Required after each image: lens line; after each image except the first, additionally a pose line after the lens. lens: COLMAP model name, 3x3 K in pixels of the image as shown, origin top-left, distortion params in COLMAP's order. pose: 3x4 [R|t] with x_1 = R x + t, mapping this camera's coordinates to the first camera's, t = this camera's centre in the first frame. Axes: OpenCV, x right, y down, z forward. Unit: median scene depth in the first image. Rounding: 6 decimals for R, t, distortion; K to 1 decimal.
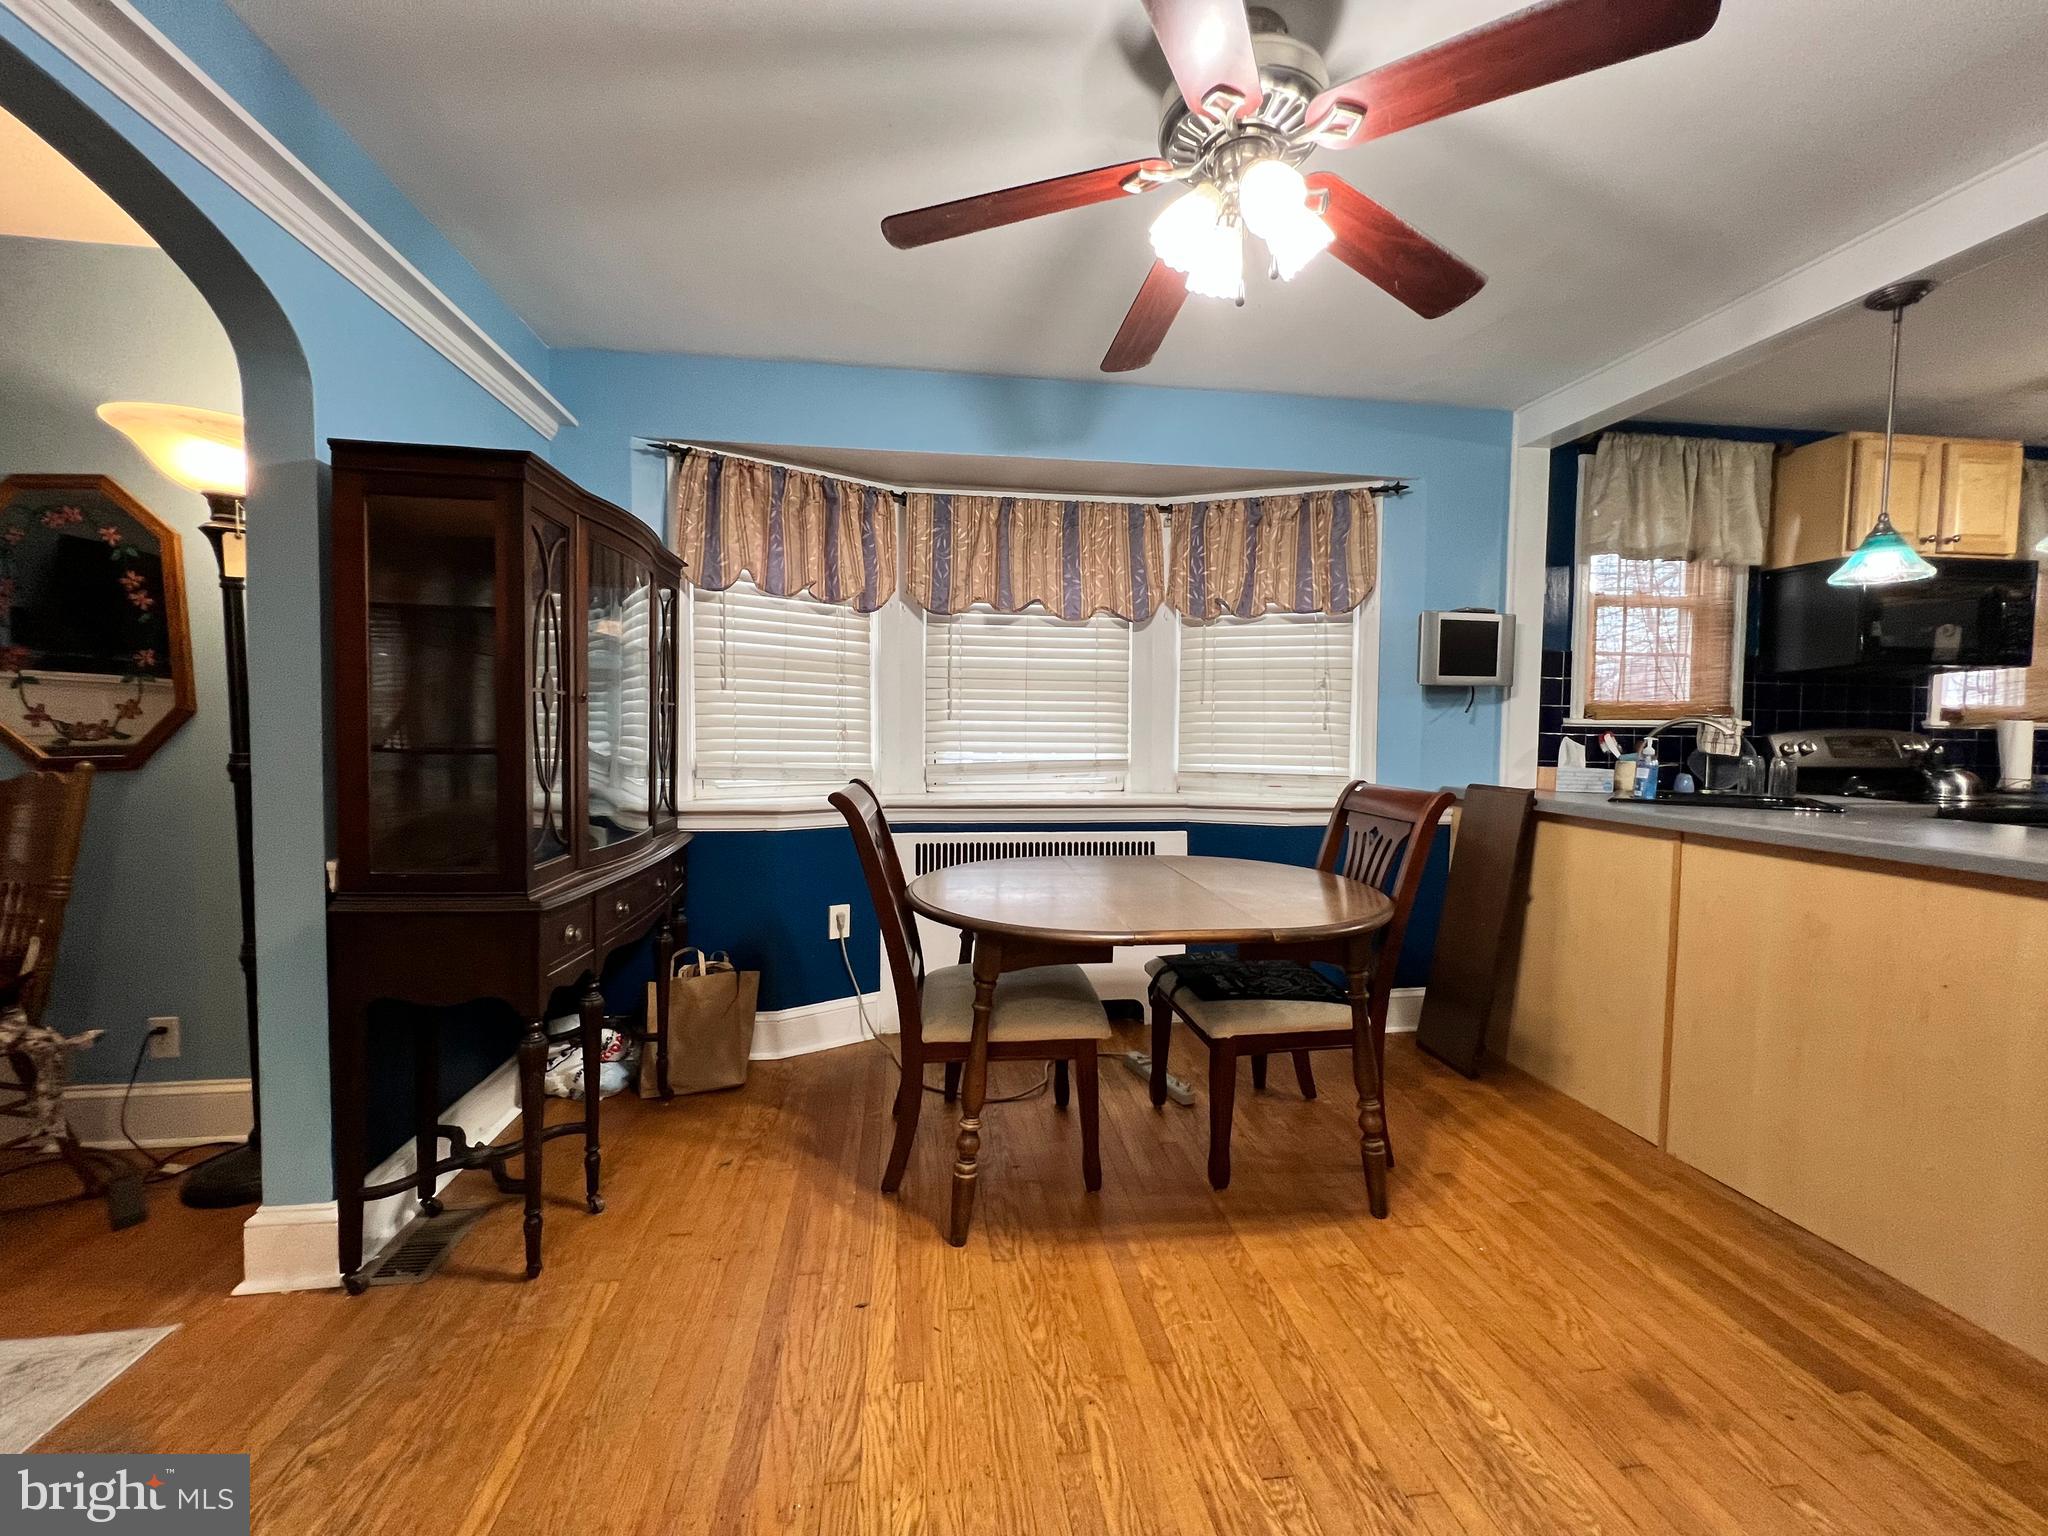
lens RADIAL K [[822.7, 0, 1026.0], [0, 822.7, 765.8], [0, 0, 1]] dist [0.001320, -0.000583]
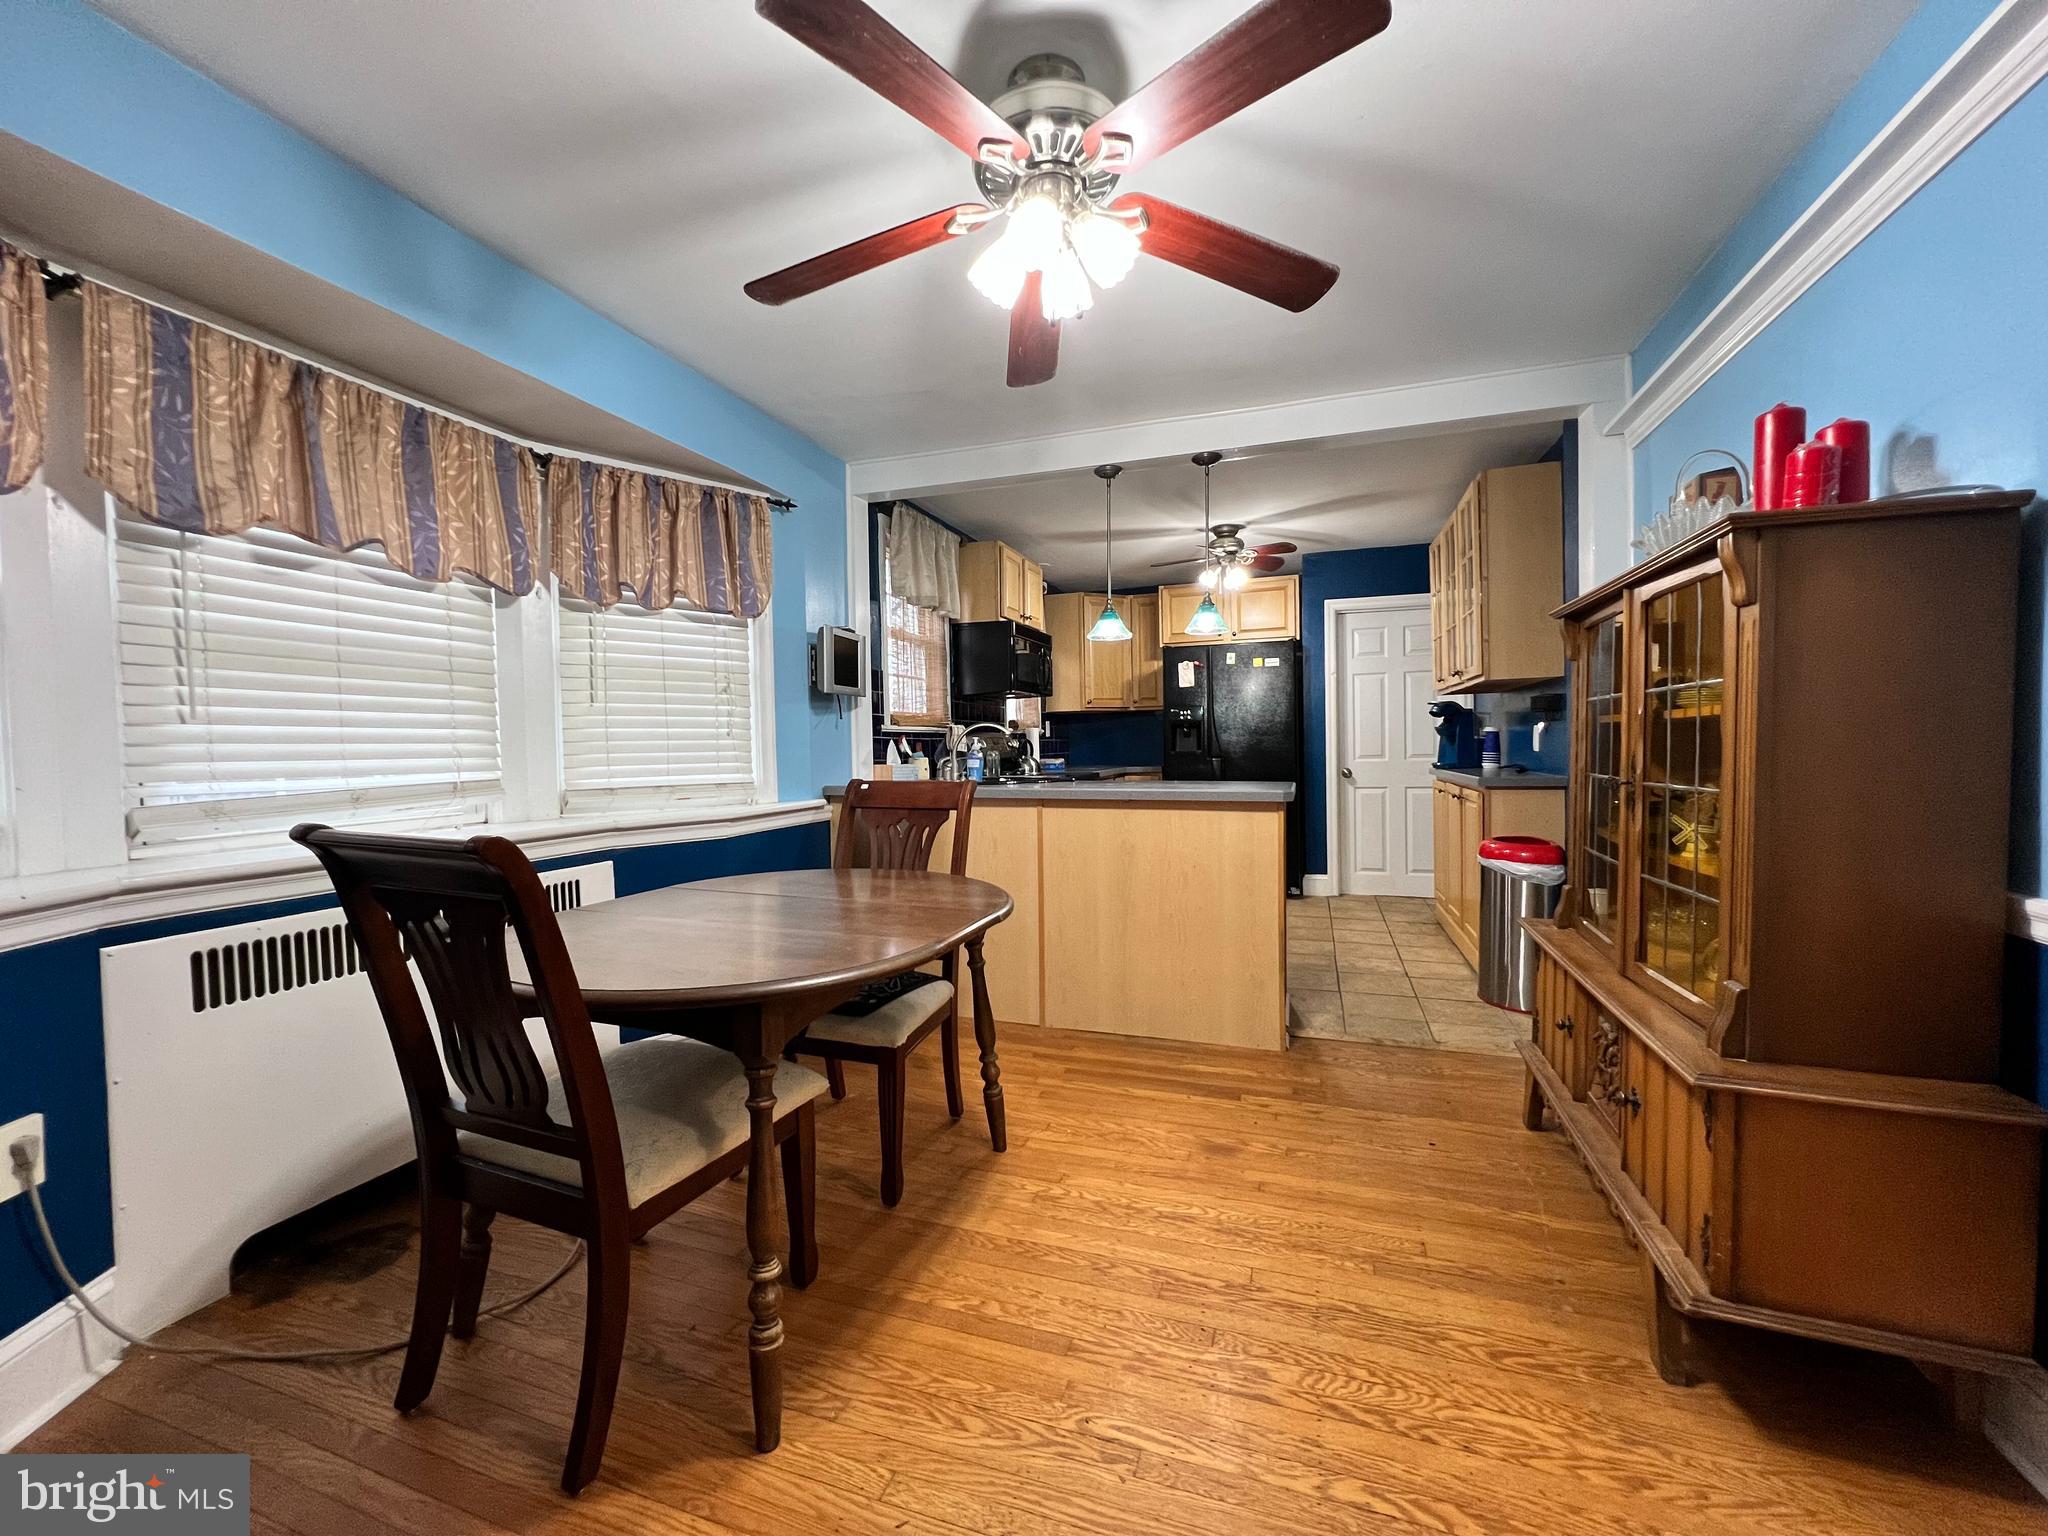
lens RADIAL K [[816.4, 0, 1017.9], [0, 816.4, 765.7], [0, 0, 1]] dist [-0.005469, 0.000967]
pose [[0.460228, -0.039108, 0.886939, -0.338255], [0.060991, 0.998062, 0.012360, -0.000008], [-0.885703, 0.048406, 0.461721, 0.265651]]
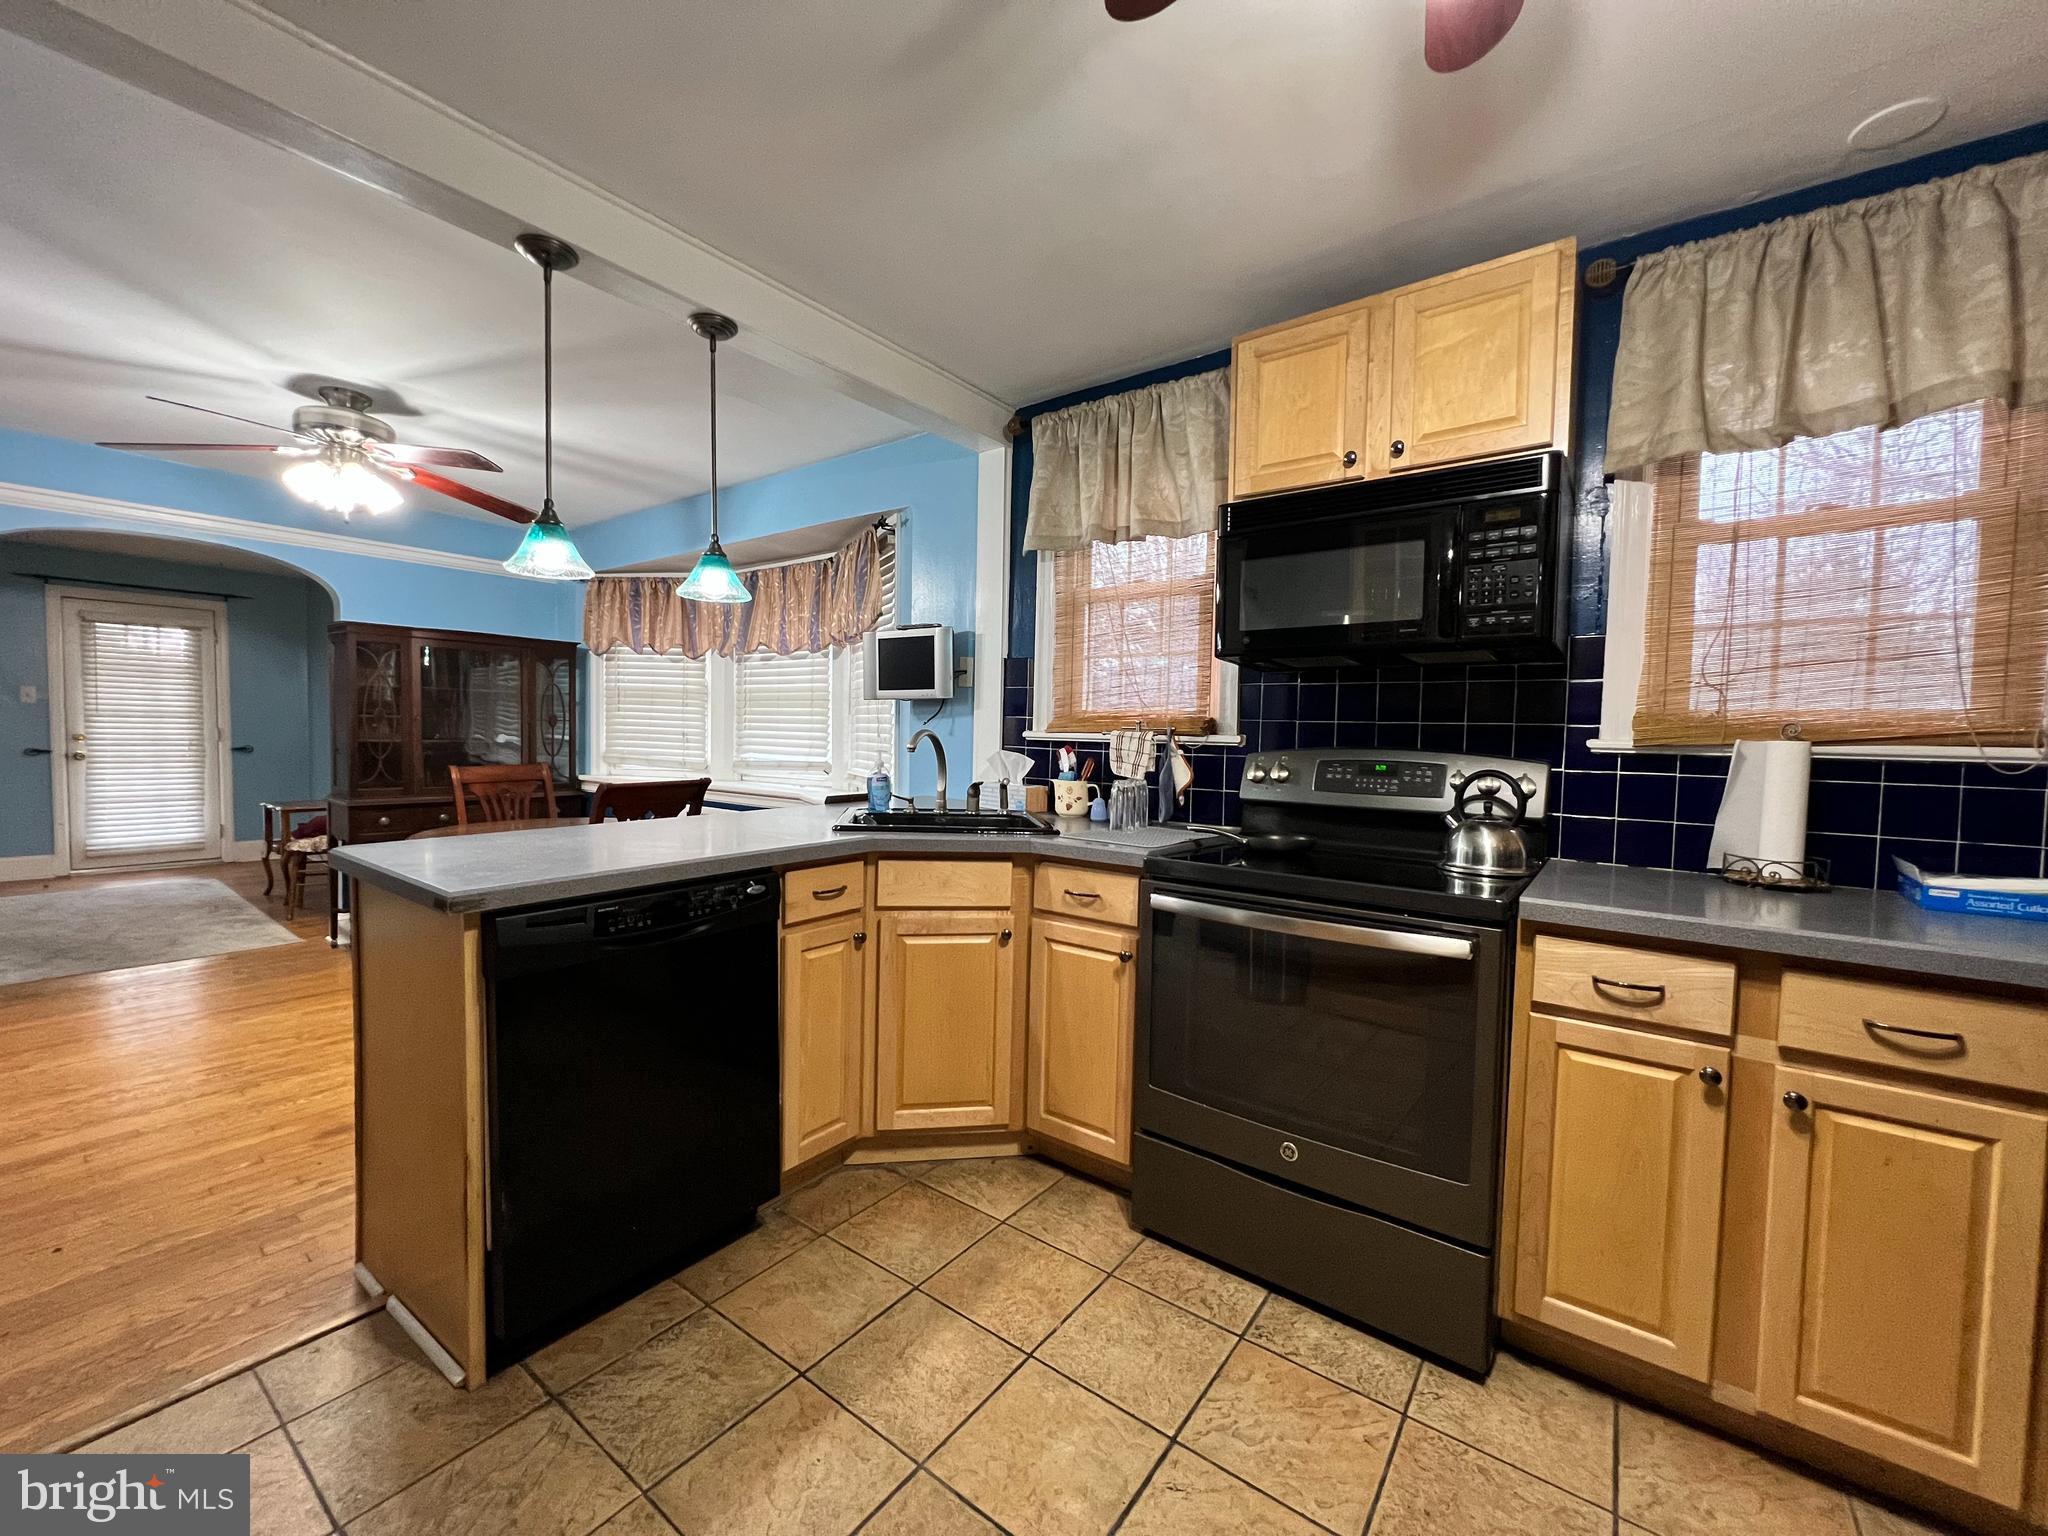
lens RADIAL K [[816.4, 0, 1026.4], [0, 816.4, 771.4], [0, 0, 1]] dist [-0.005469, 0.000967]
pose [[0.711289, 0.040397, -0.701737, 1.308414], [-0.048190, 0.998801, 0.008652, -0.020451], [0.701245, 0.027662, 0.712383, 0.352756]]
